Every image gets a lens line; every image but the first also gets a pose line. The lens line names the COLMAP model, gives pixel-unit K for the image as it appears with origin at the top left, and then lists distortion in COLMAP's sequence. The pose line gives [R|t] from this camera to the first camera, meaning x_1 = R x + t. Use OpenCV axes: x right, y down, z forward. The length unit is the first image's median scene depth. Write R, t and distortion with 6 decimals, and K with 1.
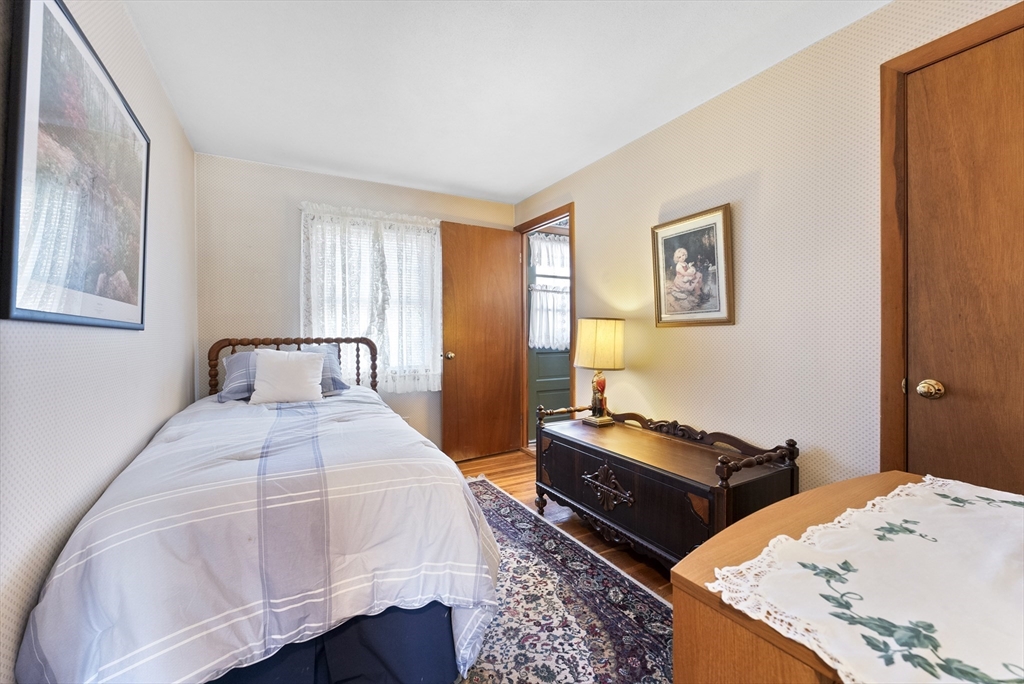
lens RADIAL K [[418.7, 0, 514.0], [0, 418.7, 332.7], [0, 0, 1]] dist [0.000382, -0.000330]
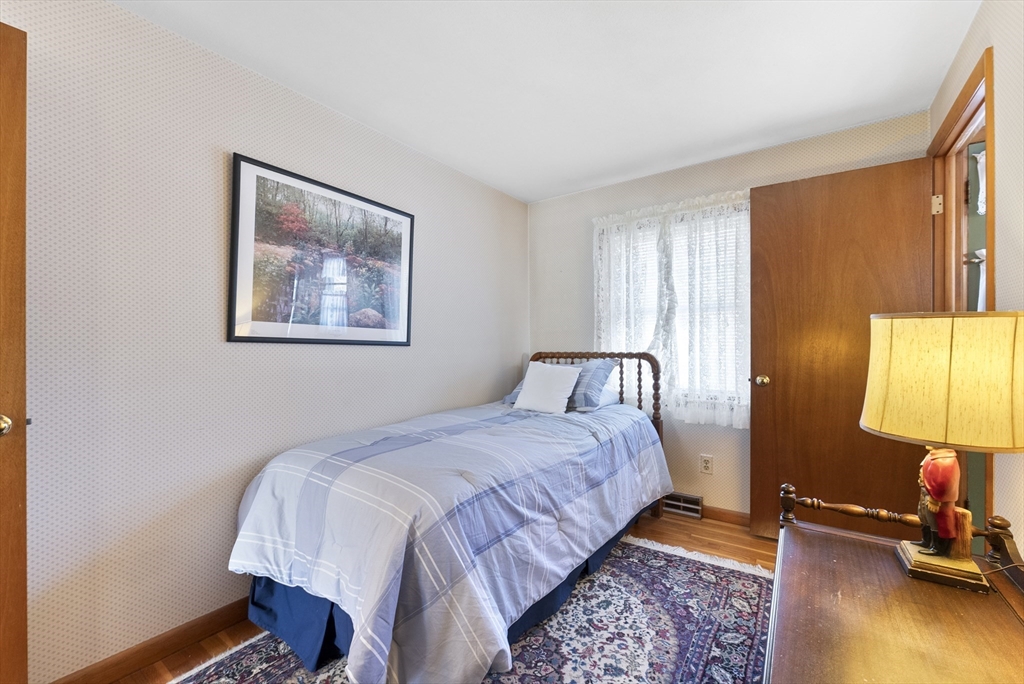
lens RADIAL K [[418.7, 0, 514.3], [0, 418.7, 350.4], [0, 0, 1]] dist [0.000382, -0.000330]
pose [[0.437086, 0.010930, -0.899353, 0.318238], [0.003269, 0.999900, 0.013741, -0.006611], [0.899414, -0.008946, 0.437006, 0.363558]]
